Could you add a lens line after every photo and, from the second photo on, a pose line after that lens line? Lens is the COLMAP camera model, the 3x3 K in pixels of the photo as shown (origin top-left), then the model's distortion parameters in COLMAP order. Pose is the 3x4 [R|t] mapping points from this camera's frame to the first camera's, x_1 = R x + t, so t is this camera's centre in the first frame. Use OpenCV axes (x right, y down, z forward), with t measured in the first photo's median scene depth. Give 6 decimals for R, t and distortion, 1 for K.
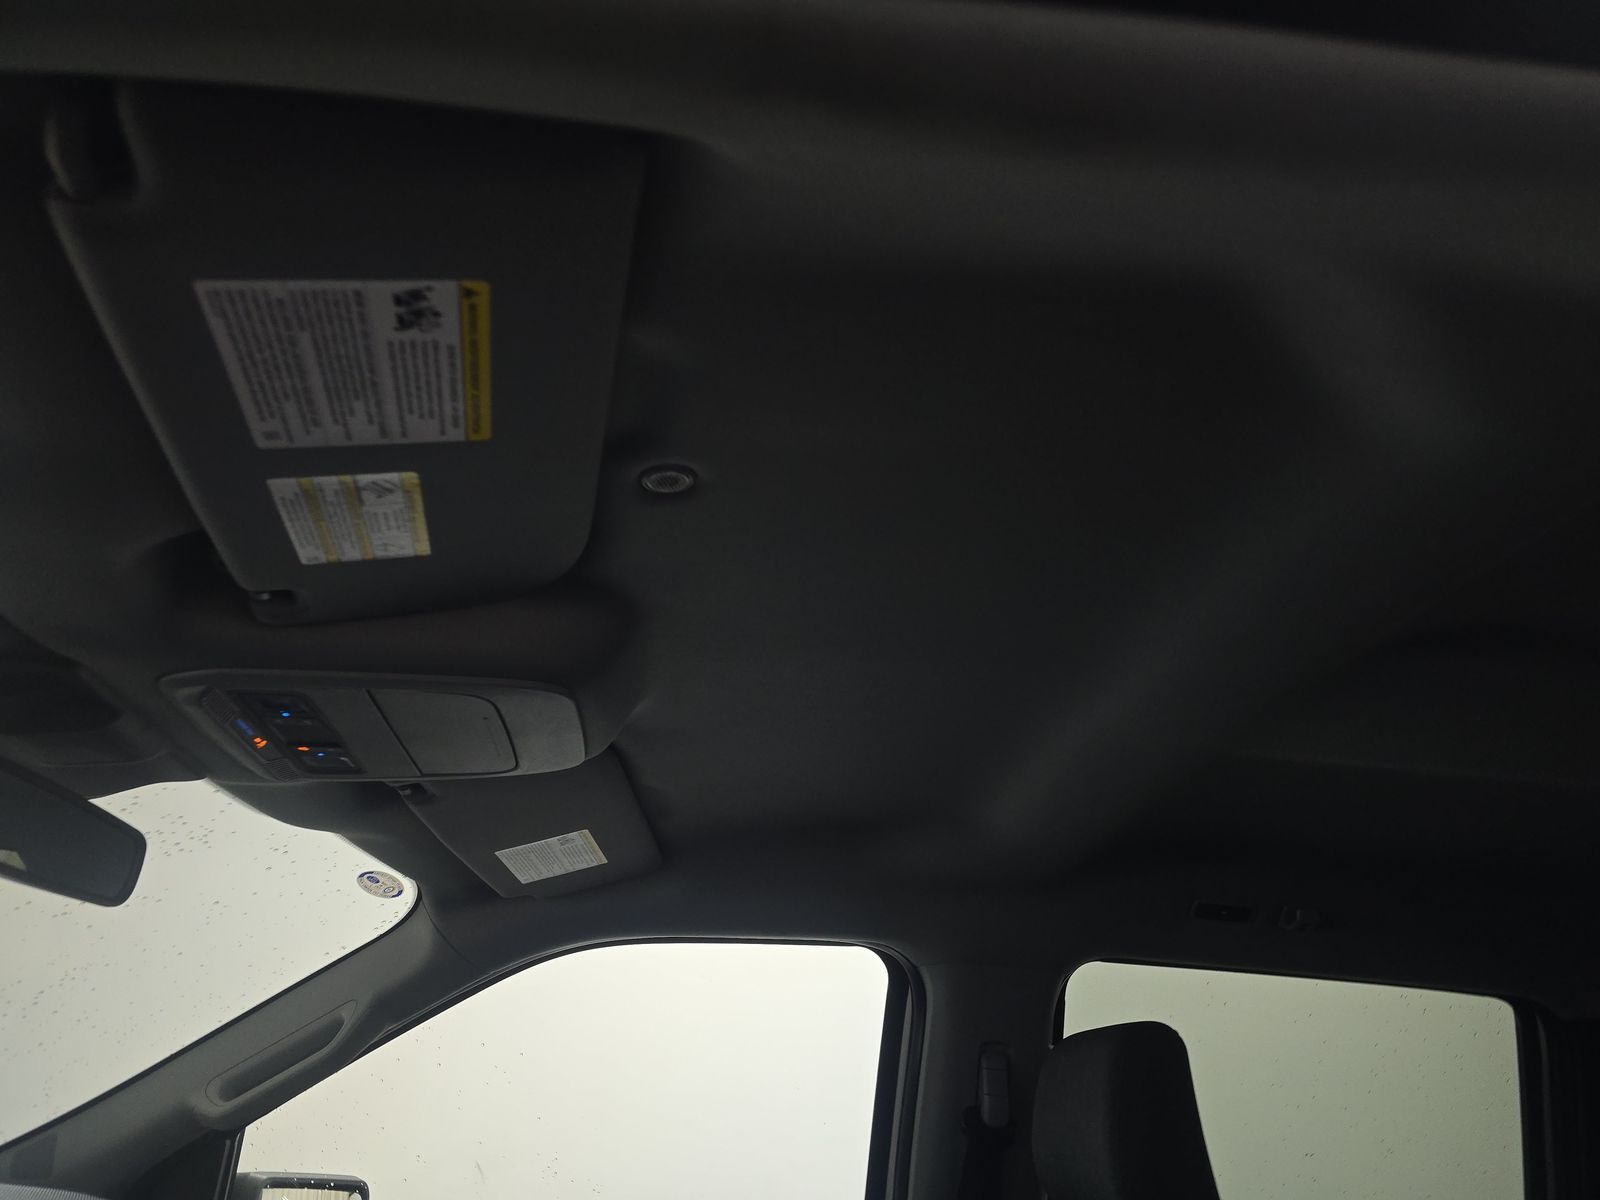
lens RADIAL K [[1075.9, 0, 805.0], [0, 1075.9, 607.1], [0, 0, 1]] dist [0.065755, -0.066427]
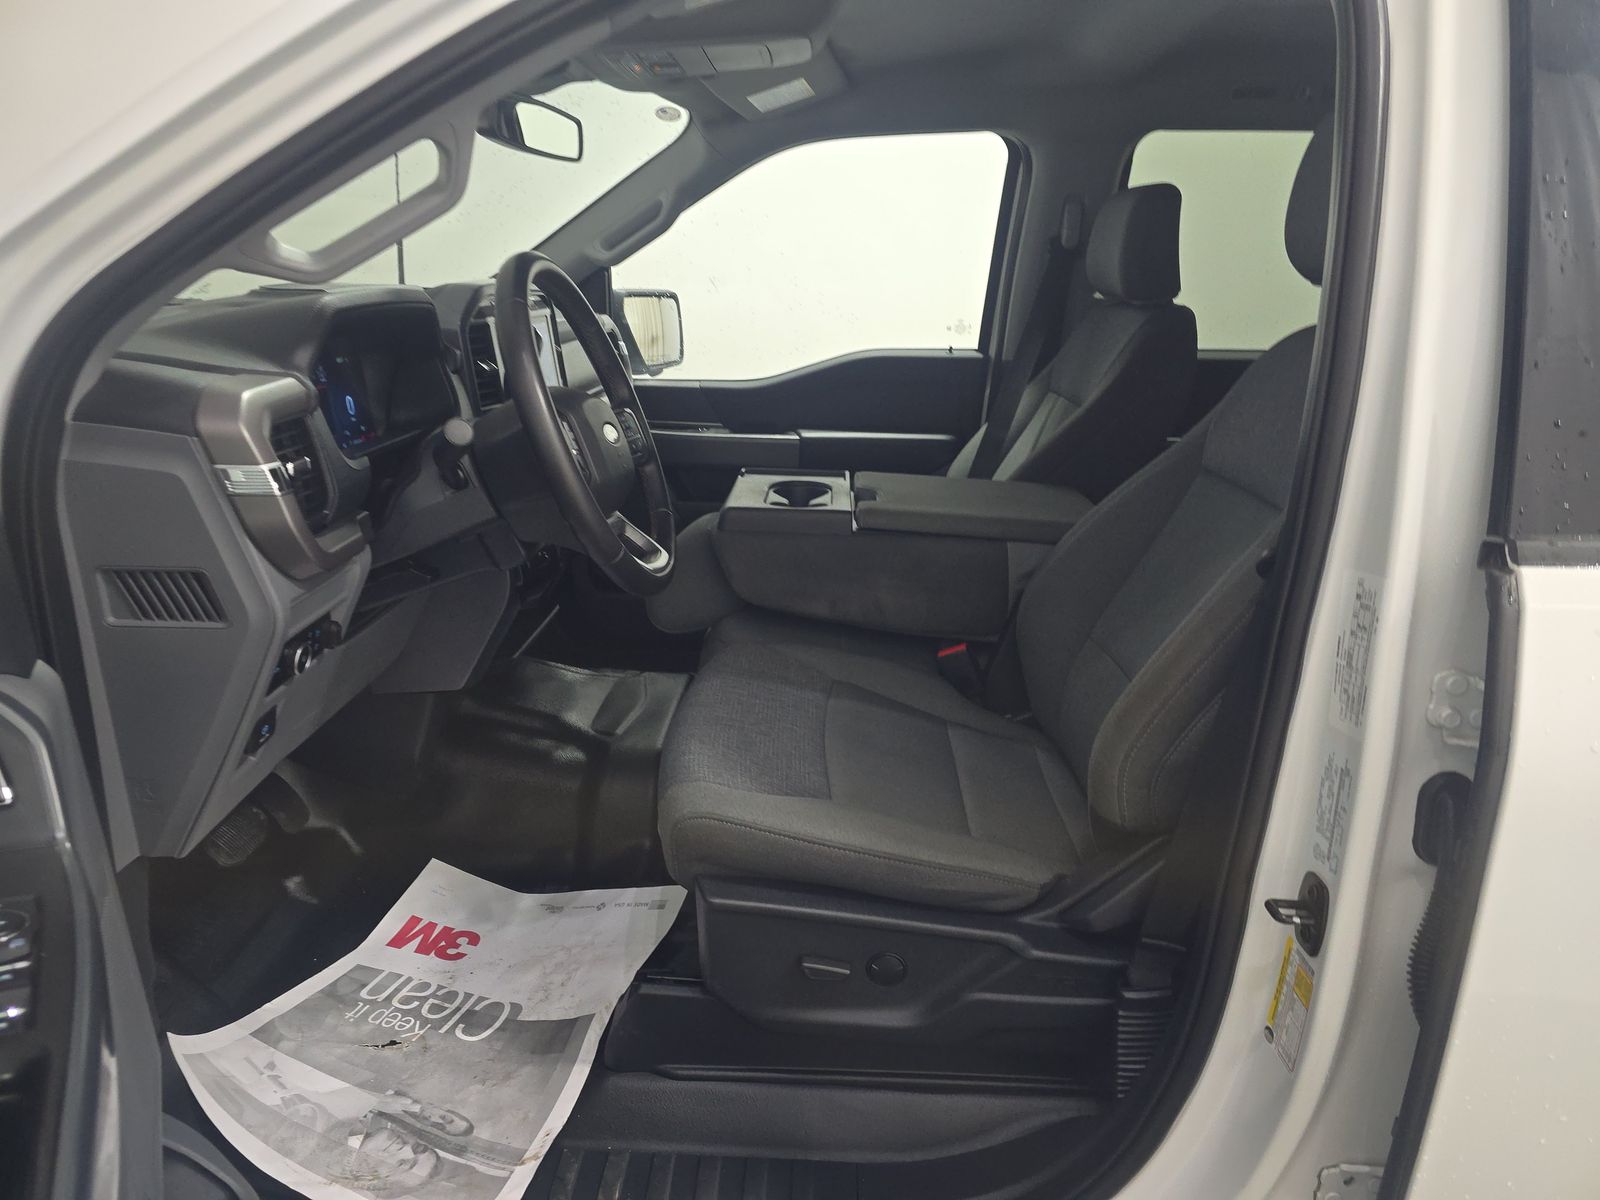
lens RADIAL K [[1075.9, 0, 805.0], [0, 1075.9, 607.1], [0, 0, 1]] dist [0.065755, -0.066427]
pose [[0.989913, 0.007444, -0.141480, 0.021259], [0.093563, 0.715521, 0.692297, -0.280983], [0.106385, -0.698551, 0.707608, -0.528955]]
